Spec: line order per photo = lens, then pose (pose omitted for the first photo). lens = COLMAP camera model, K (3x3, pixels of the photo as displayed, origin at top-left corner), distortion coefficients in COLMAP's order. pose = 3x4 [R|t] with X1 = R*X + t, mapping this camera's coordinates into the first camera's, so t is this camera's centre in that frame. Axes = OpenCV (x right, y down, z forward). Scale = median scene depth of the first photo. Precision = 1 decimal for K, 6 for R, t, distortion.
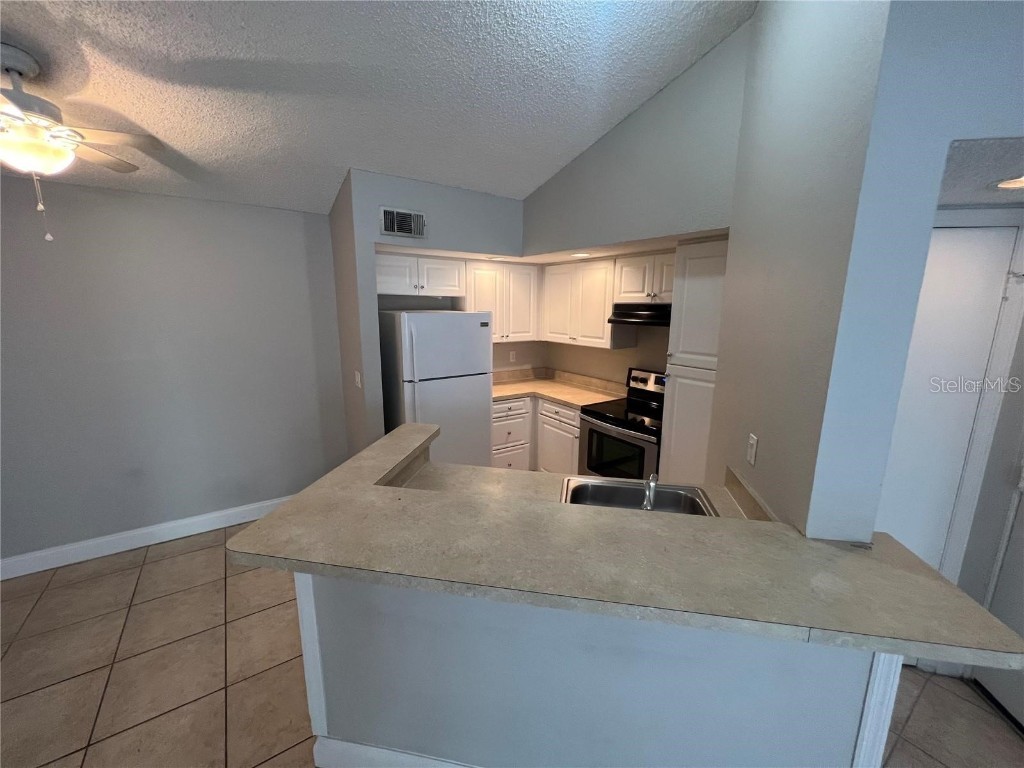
lens RADIAL K [[410.7, 0, 511.8], [0, 410.7, 388.9], [0, 0, 1]] dist [0.000729, 0.000043]
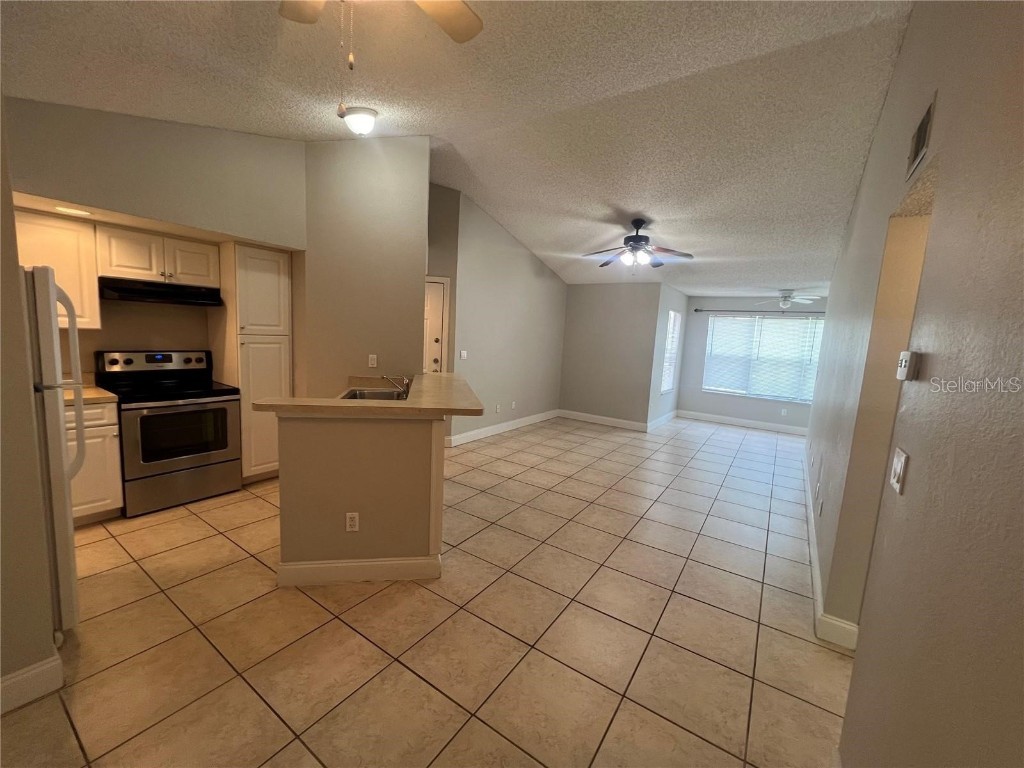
lens RADIAL K [[410.7, 0, 514.5], [0, 410.7, 380.9], [0, 0, 1]] dist [0.000729, 0.000043]
pose [[-0.361751, -0.139561, 0.921770, -0.942384], [0.132967, 0.970899, 0.199183, -0.051444], [-0.922744, 0.194620, -0.332667, 0.544406]]
